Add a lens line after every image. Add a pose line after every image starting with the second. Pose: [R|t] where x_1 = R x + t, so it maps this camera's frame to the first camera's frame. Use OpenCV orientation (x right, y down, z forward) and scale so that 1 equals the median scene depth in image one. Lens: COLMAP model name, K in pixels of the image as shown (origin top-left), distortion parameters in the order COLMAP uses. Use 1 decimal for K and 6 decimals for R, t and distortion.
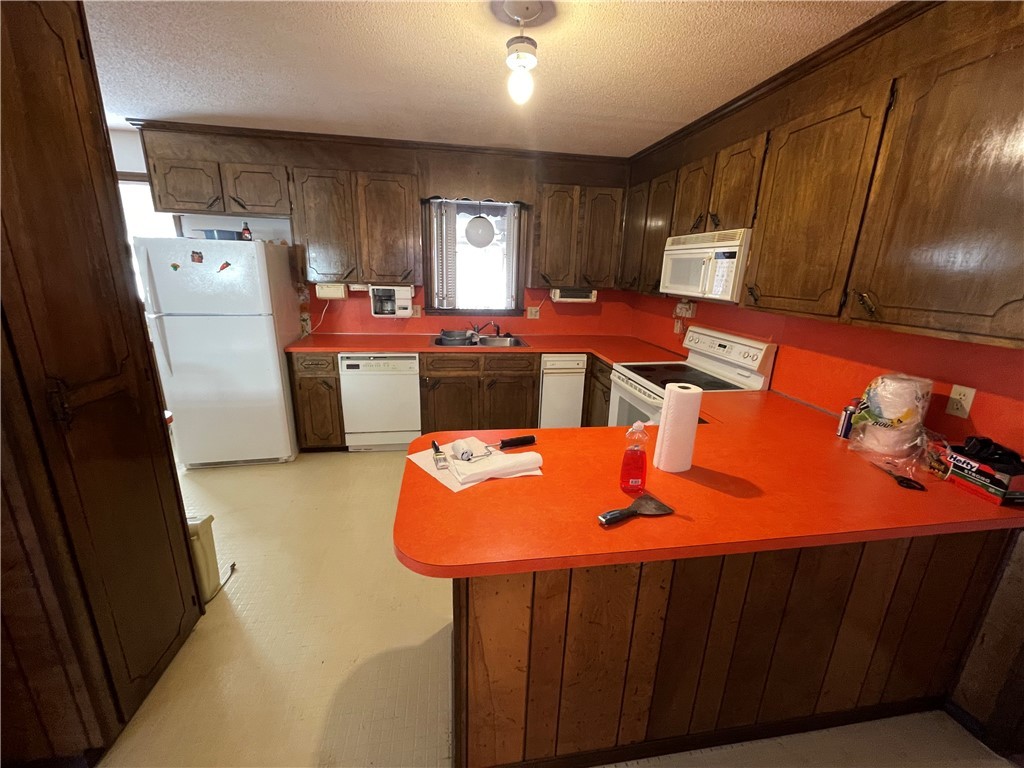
lens RADIAL K [[413.8, 0, 510.2], [0, 413.8, 382.8], [0, 0, 1]] dist [0.000959, 0.000612]
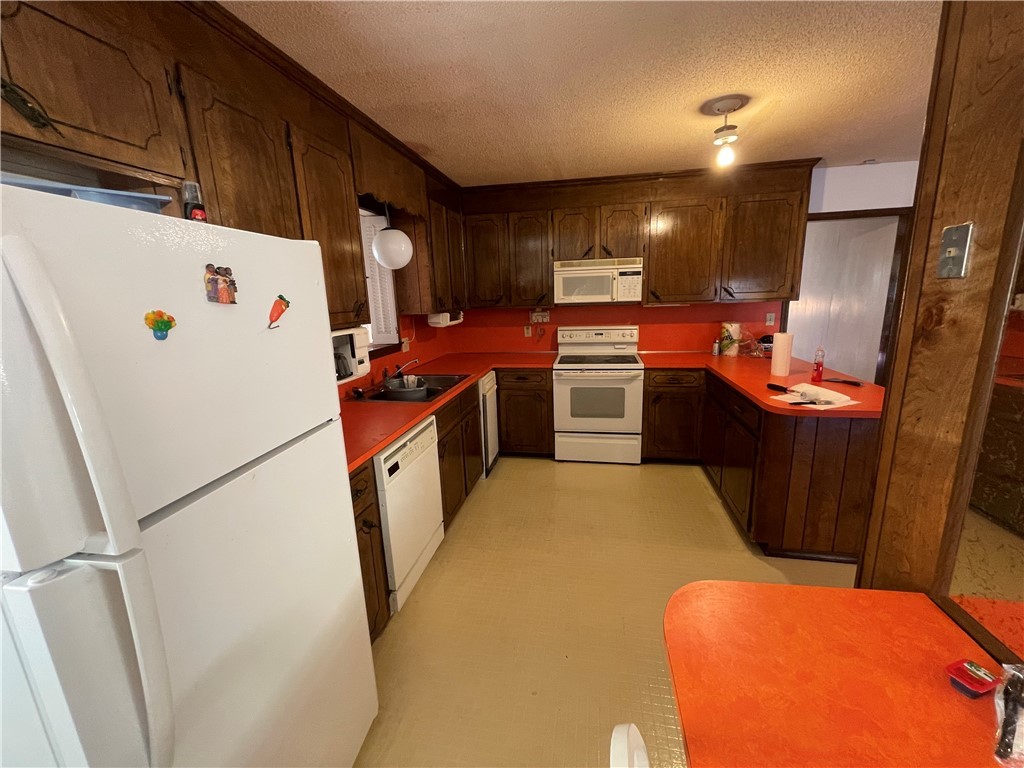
lens RADIAL K [[413.8, 0, 512.9], [0, 413.8, 383.4], [0, 0, 1]] dist [0.000959, 0.000612]
pose [[0.342389, -0.241322, 0.908038, -0.974741], [0.294666, 0.945273, 0.140110, -0.218156], [-0.892155, 0.219596, 0.394761, 0.715585]]
